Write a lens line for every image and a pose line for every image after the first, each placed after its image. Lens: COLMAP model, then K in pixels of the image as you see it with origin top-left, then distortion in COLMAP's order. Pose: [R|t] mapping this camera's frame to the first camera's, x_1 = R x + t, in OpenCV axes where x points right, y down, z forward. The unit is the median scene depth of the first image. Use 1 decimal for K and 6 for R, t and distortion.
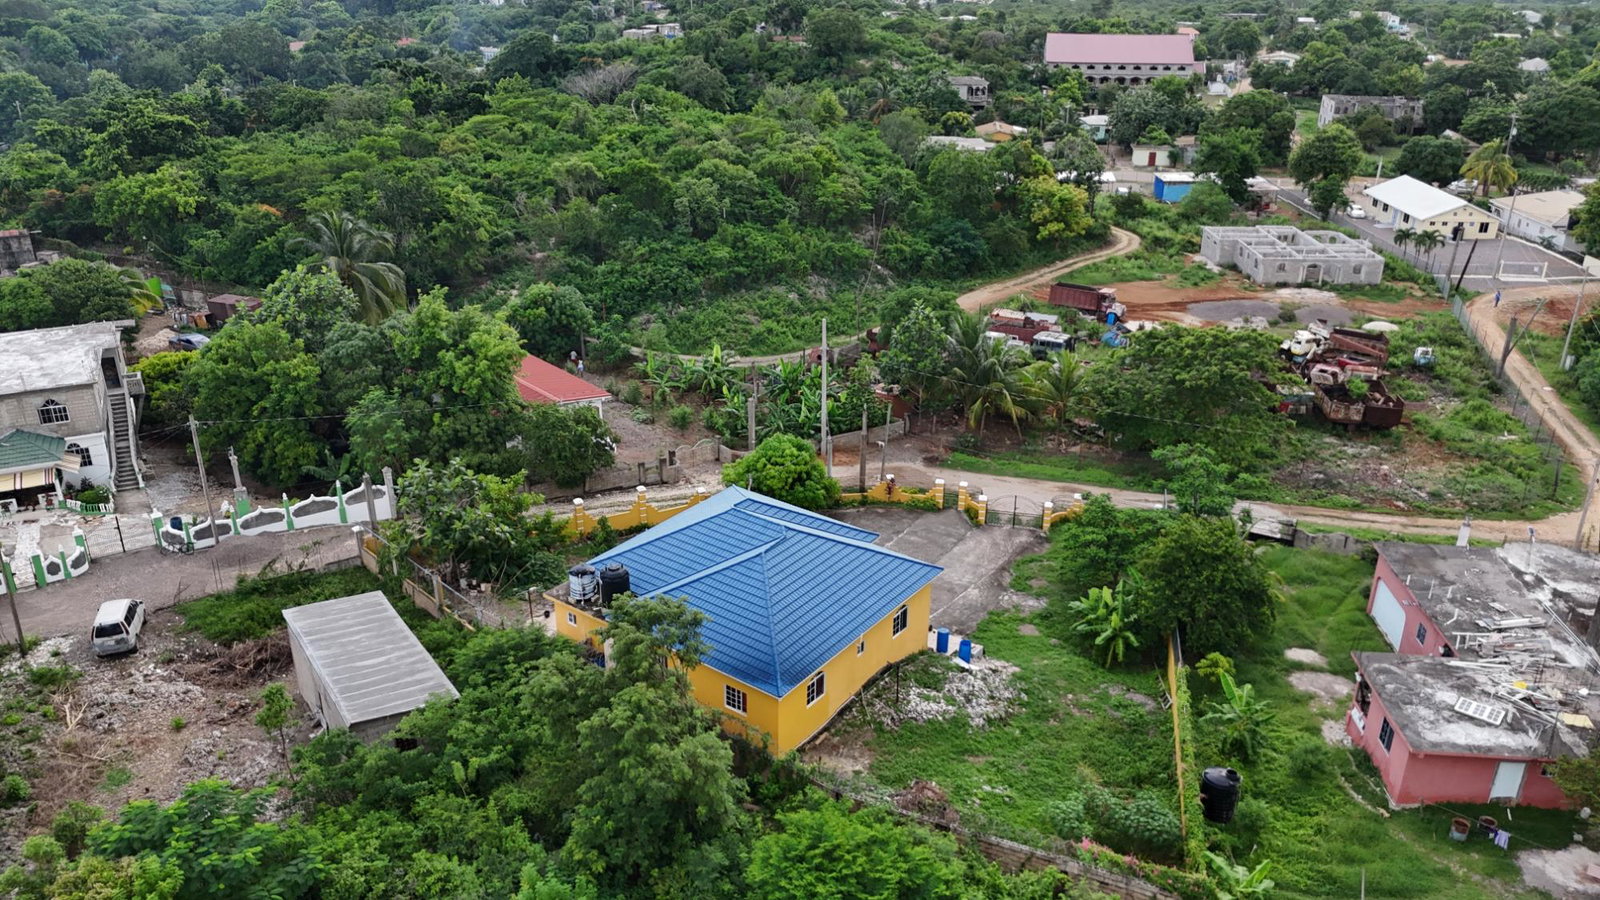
lens RADIAL K [[1115.4, 0, 800.0], [0, 1115.4, 450.0], [0, 0, 1]] dist [0.062665, -0.065048]
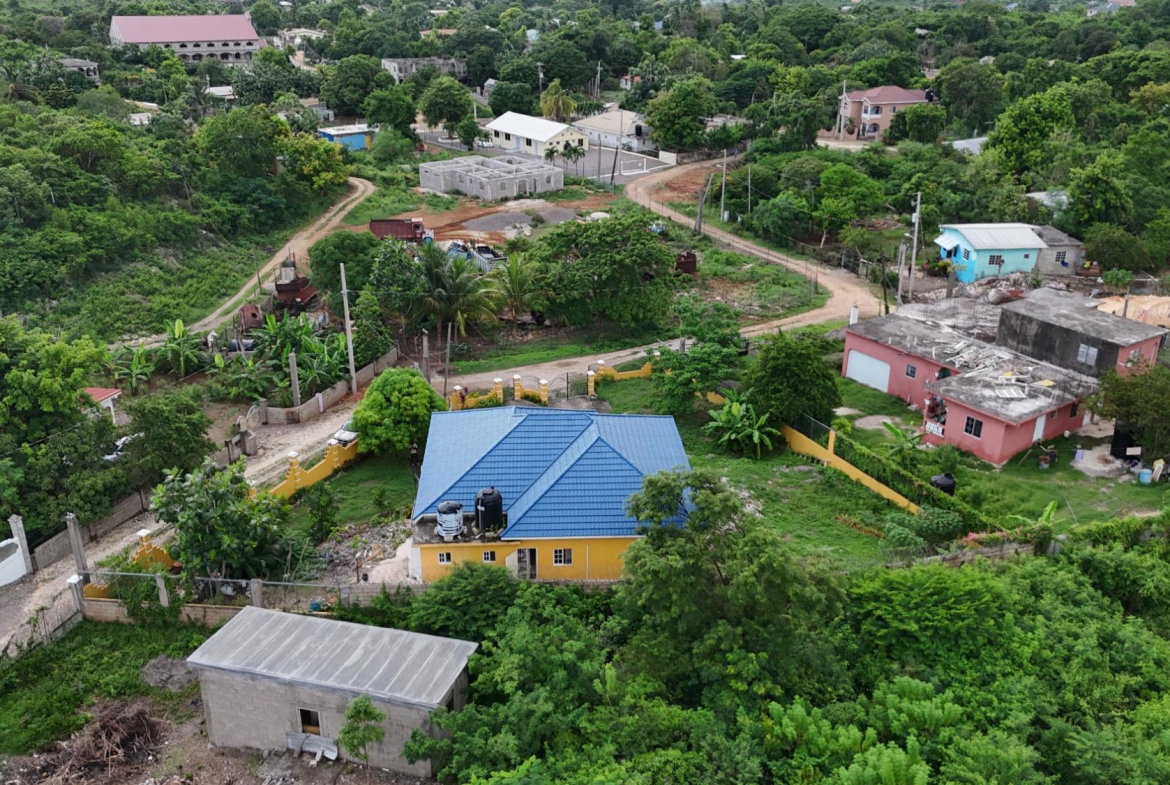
lens RADIAL K [[973.0, 0, 585.0], [0, 973.0, 392.5], [0, 0, 1]] dist [0.101042, -0.149249]
pose [[0.776163, -0.258519, 0.575100, -0.231598], [0.253353, 0.963085, 0.090996, -0.016714], [-0.577394, 0.075075, 0.813007, 0.079704]]
